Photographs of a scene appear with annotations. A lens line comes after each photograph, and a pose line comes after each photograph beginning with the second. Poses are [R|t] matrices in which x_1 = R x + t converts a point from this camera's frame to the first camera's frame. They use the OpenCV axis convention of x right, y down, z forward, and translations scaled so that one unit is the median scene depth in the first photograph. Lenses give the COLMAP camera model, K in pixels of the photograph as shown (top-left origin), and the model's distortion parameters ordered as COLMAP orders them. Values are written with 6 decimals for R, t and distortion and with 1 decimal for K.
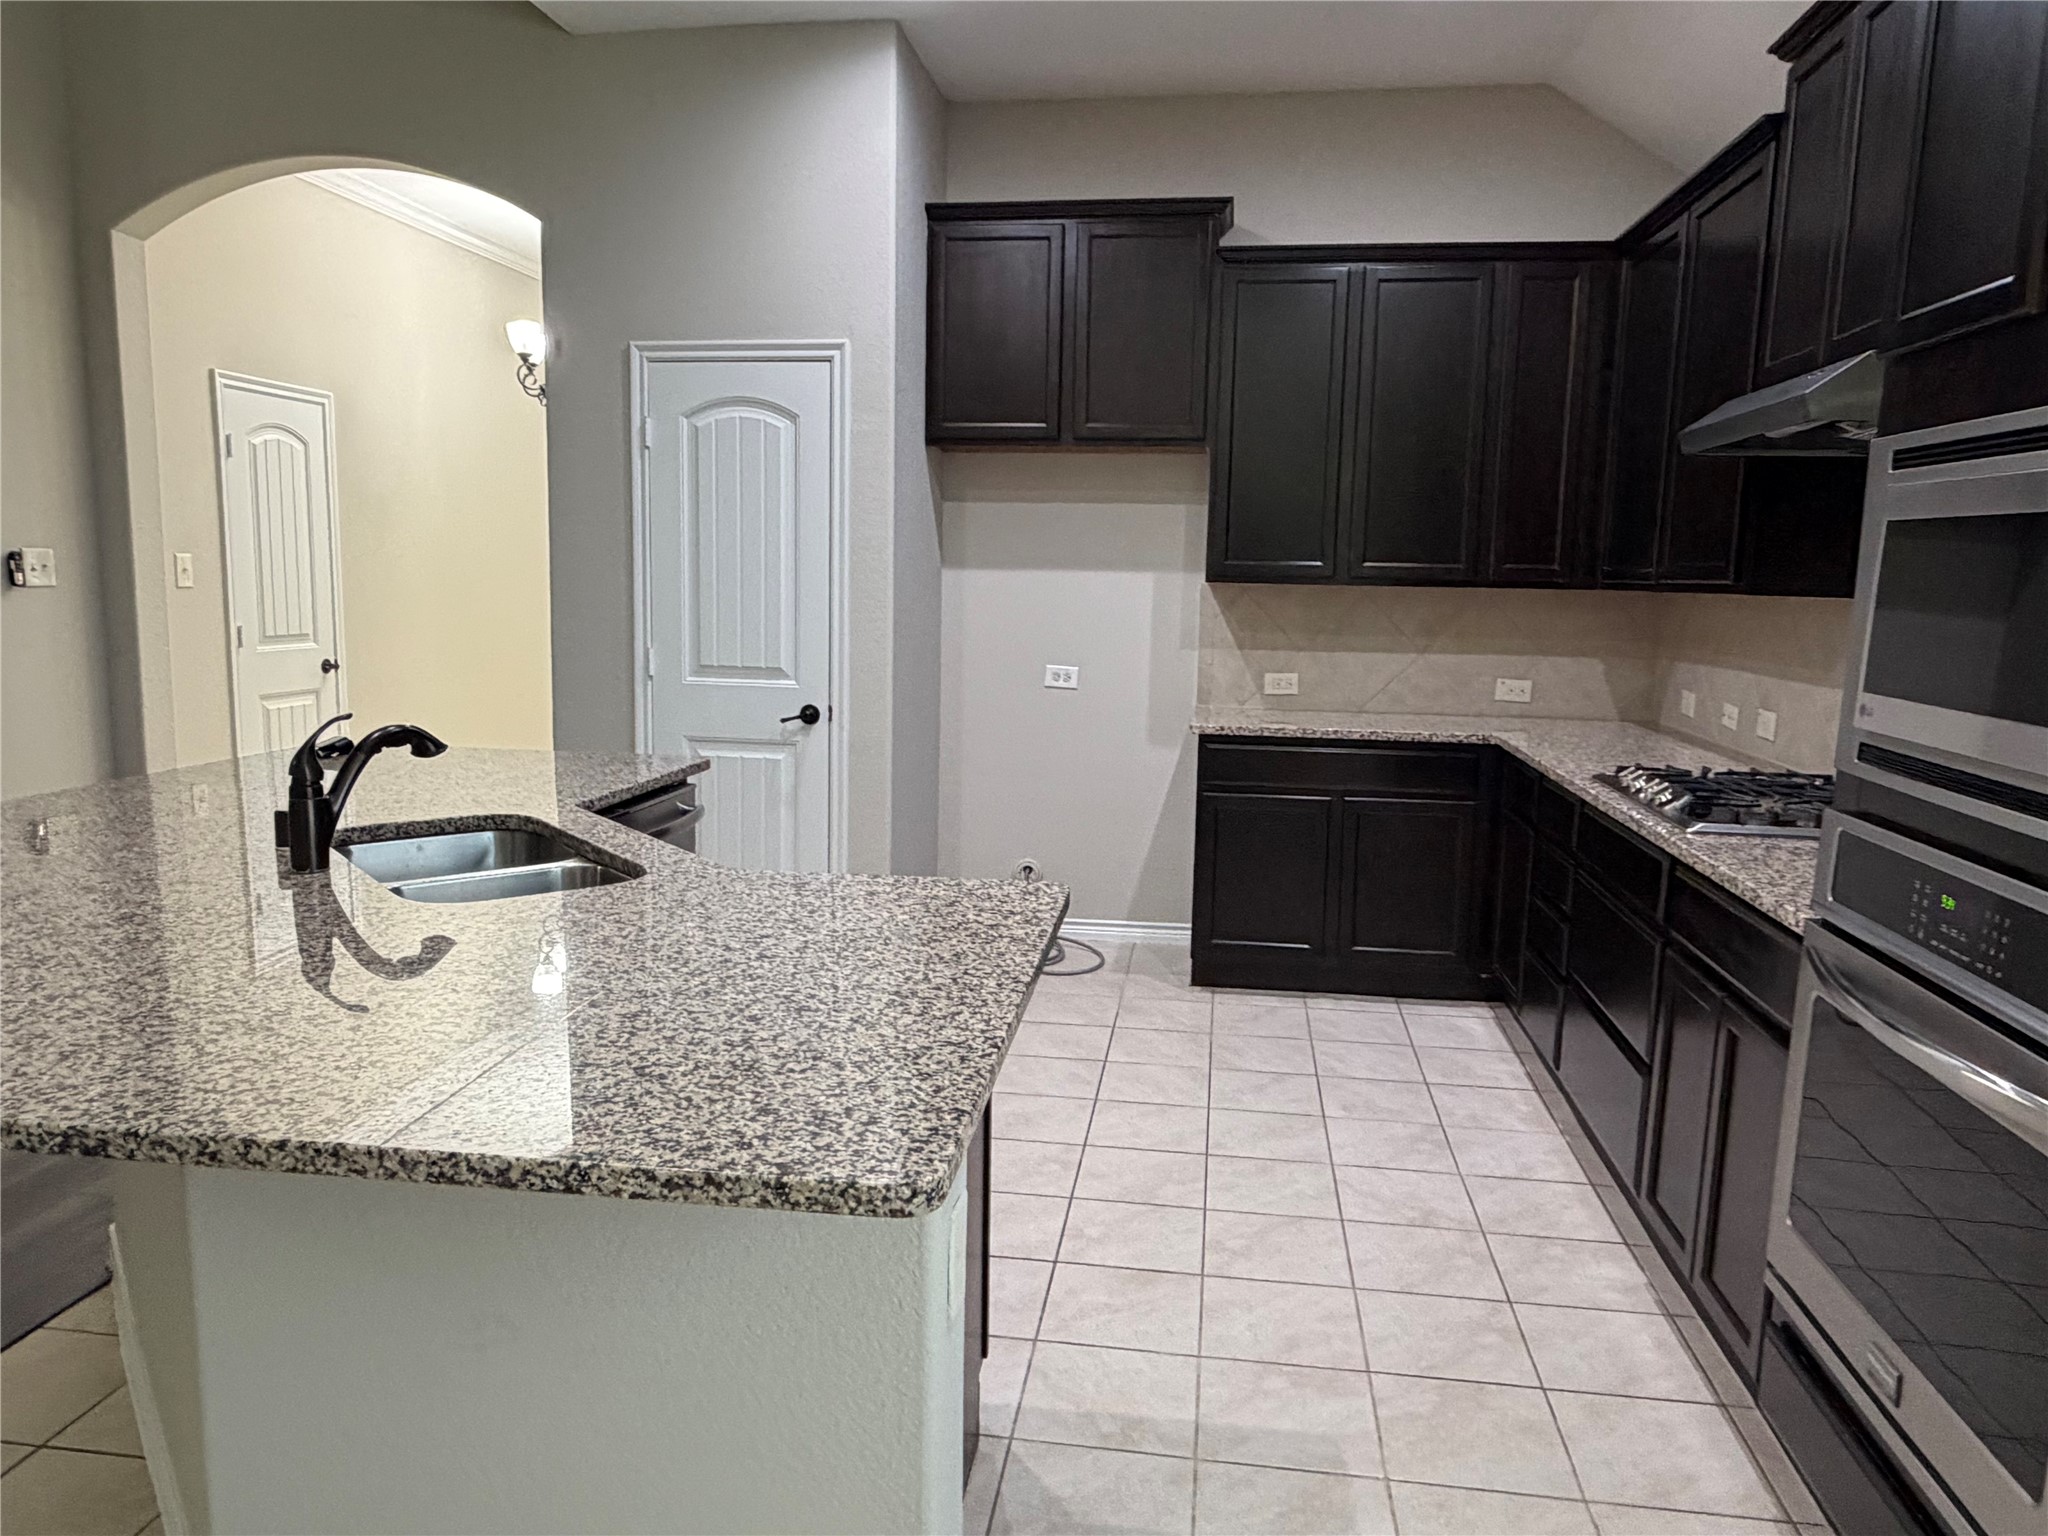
lens RADIAL K [[1405.1, 0, 1024.0], [0, 1405.1, 768.0], [0, 0, 1]] dist [0.003924, 0.002283]
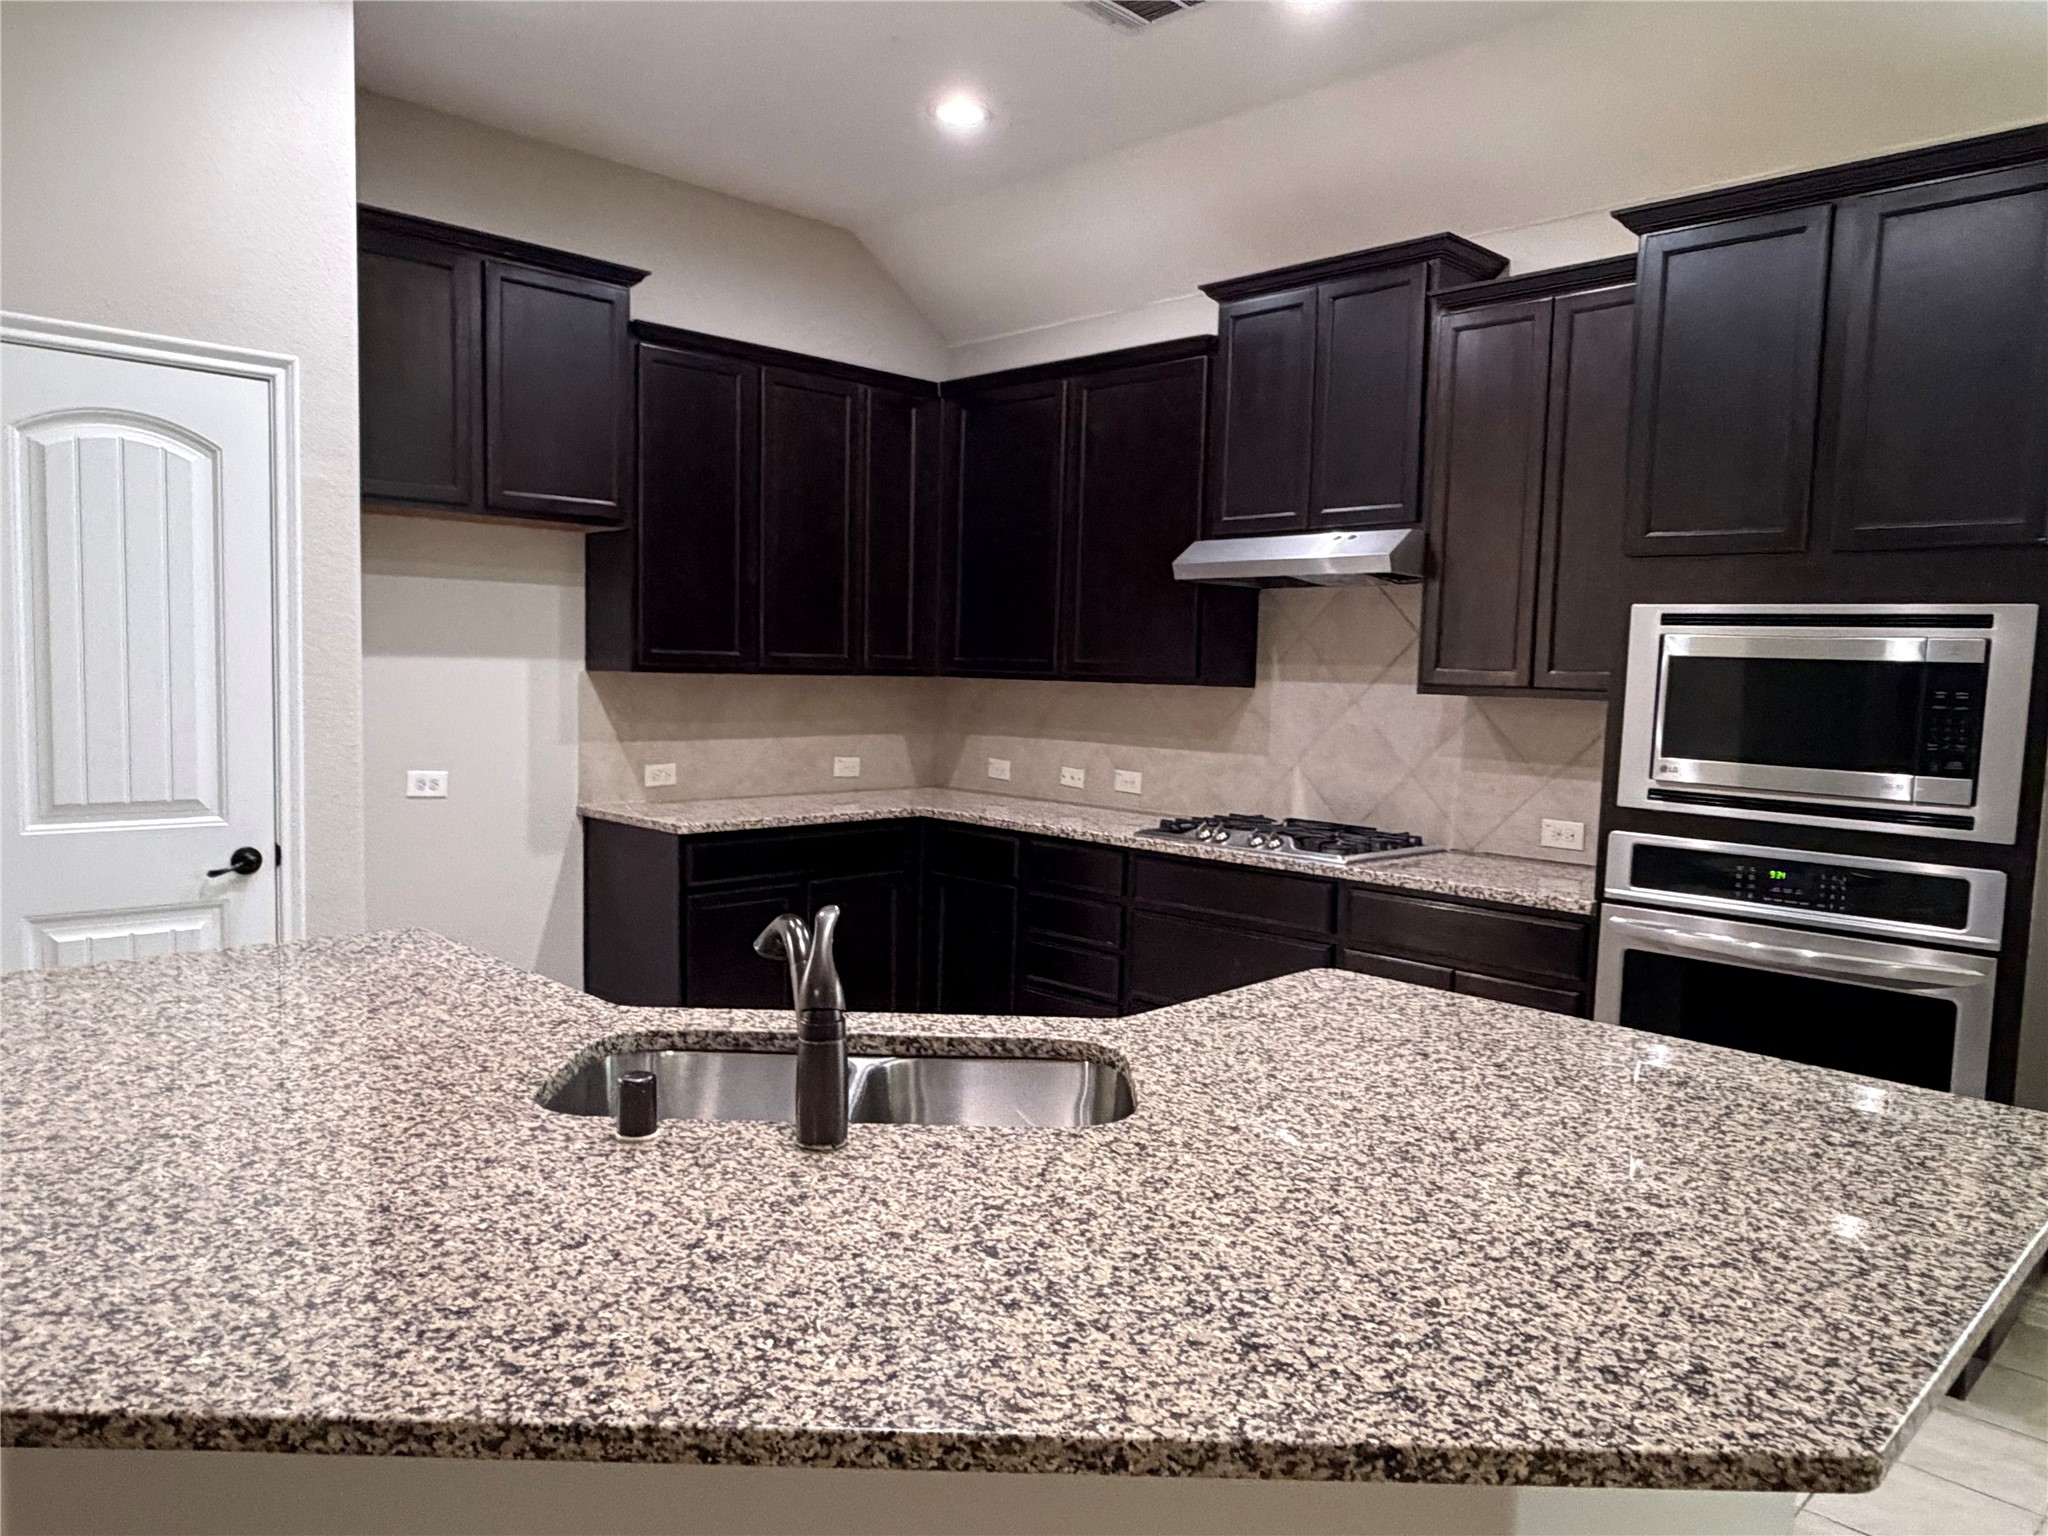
lens RADIAL K [[1405.1, 0, 1024.0], [0, 1405.1, 768.0], [0, 0, 1]] dist [0.003924, 0.002283]
pose [[0.602958, -0.062698, 0.795305, -0.493499], [0.096642, 0.995306, 0.005196, -0.051954], [-0.791898, 0.073727, 0.606187, 0.249416]]
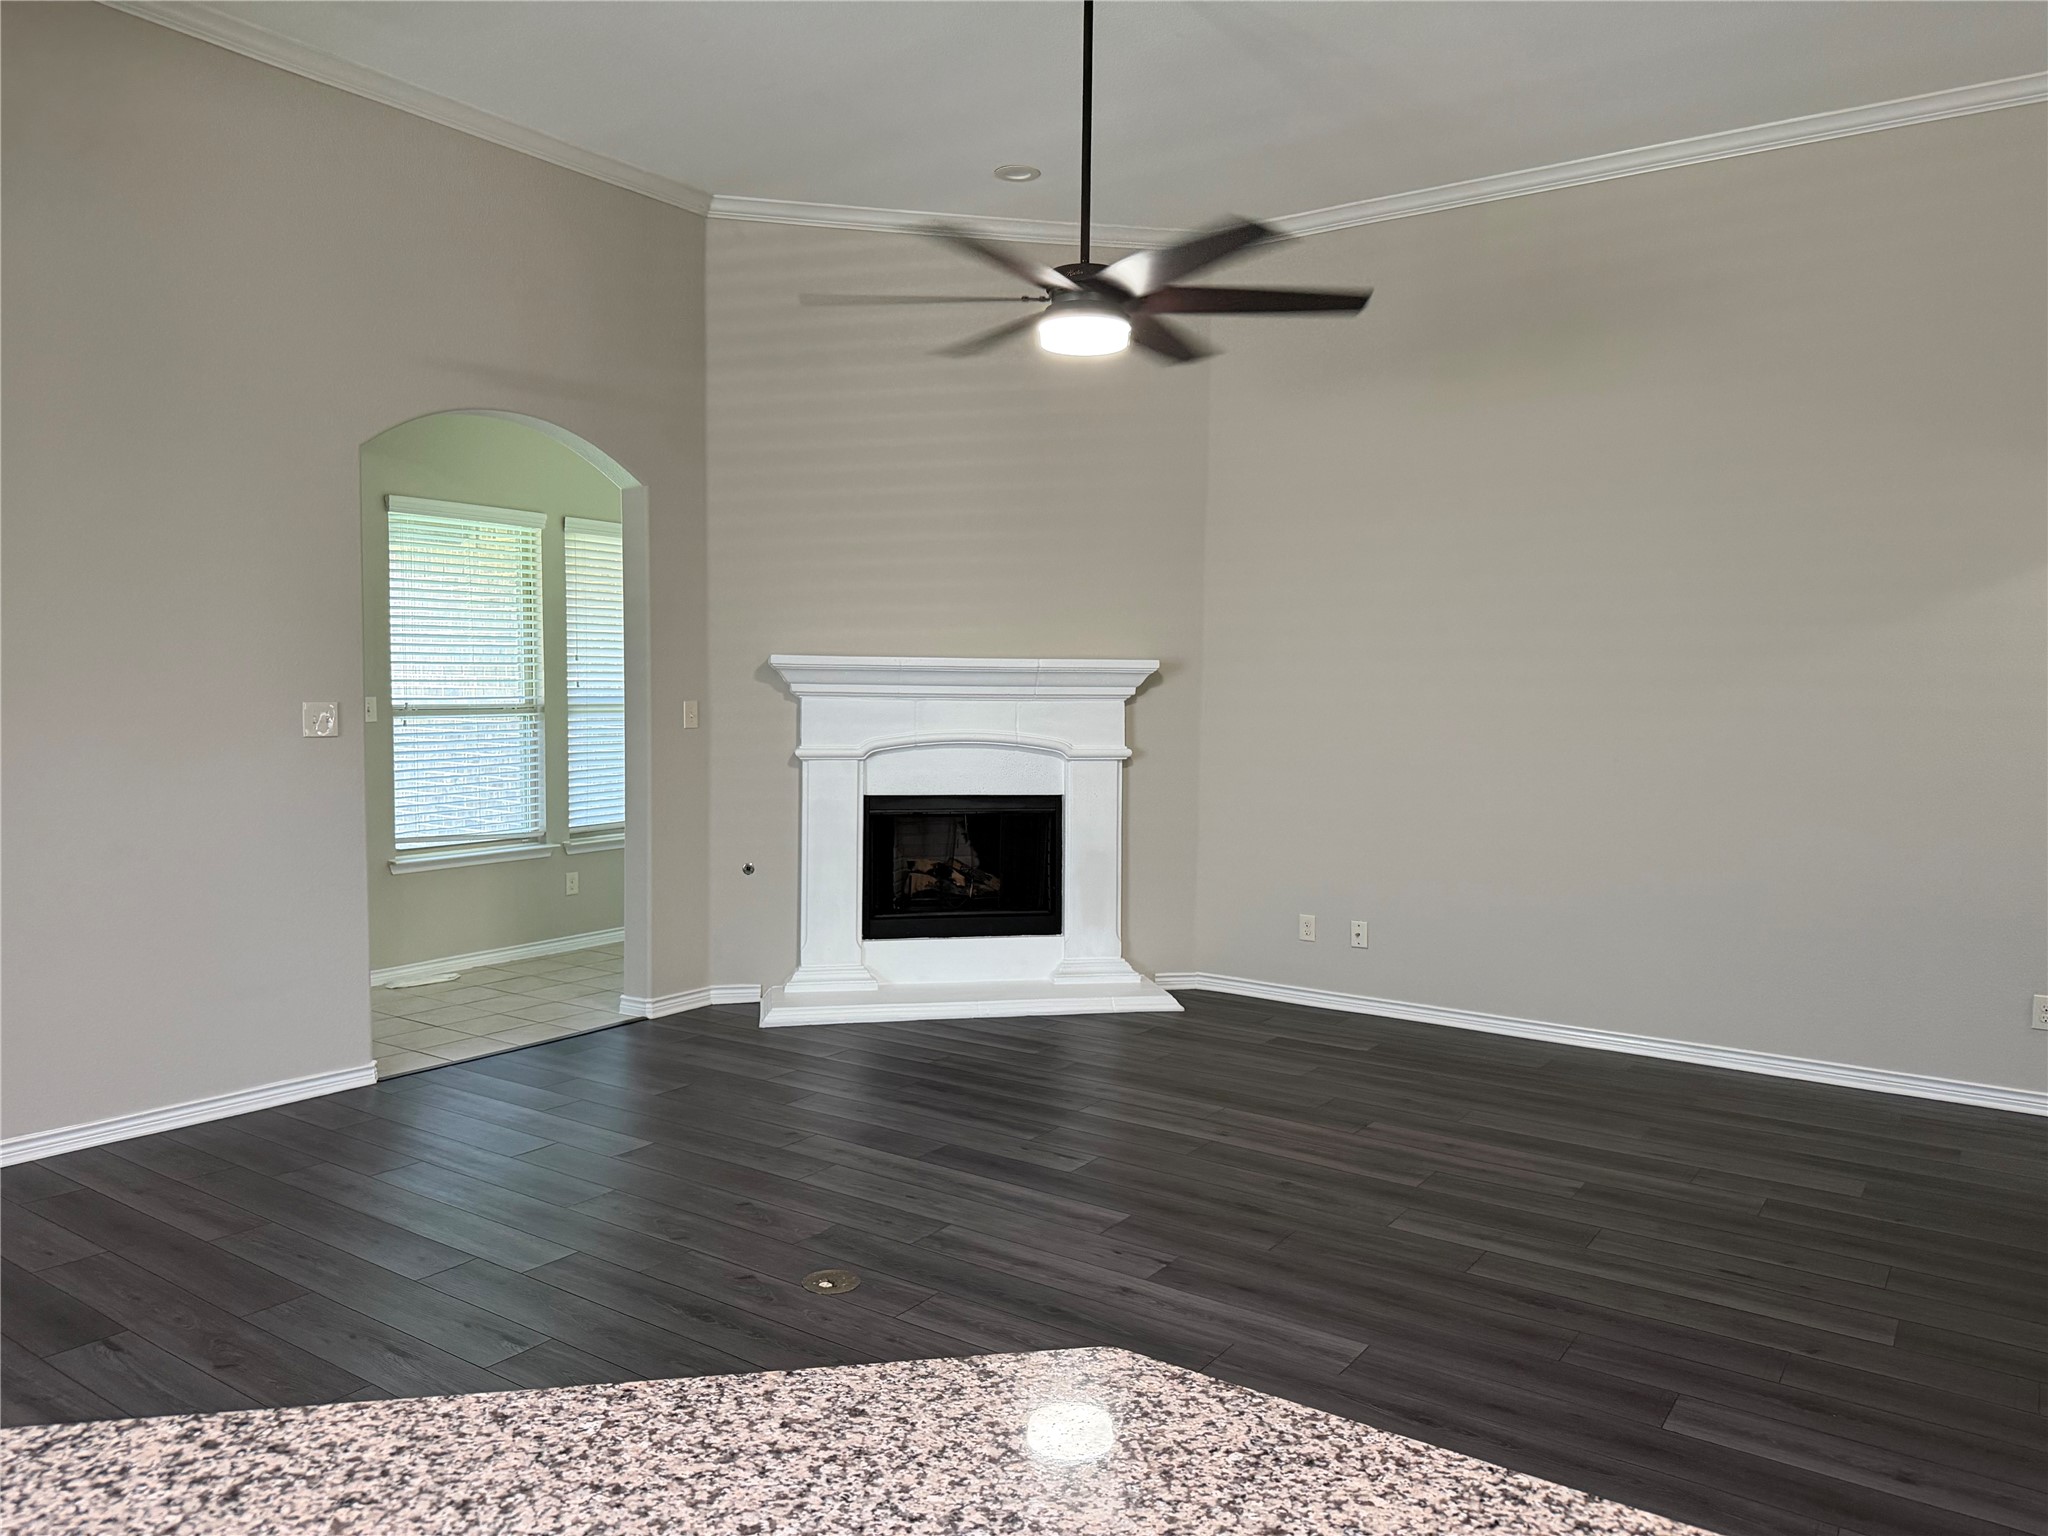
lens RADIAL K [[1450.8, 0, 1024.0], [0, 1450.8, 768.0], [0, 0, 1]] dist [-0.001205, -0.005874]
pose [[-0.448665, 0.030925, -0.893165, -0.203769], [-0.145838, 0.983471, 0.107310, -0.120353], [0.881720, 0.178403, -0.436740, 0.666707]]
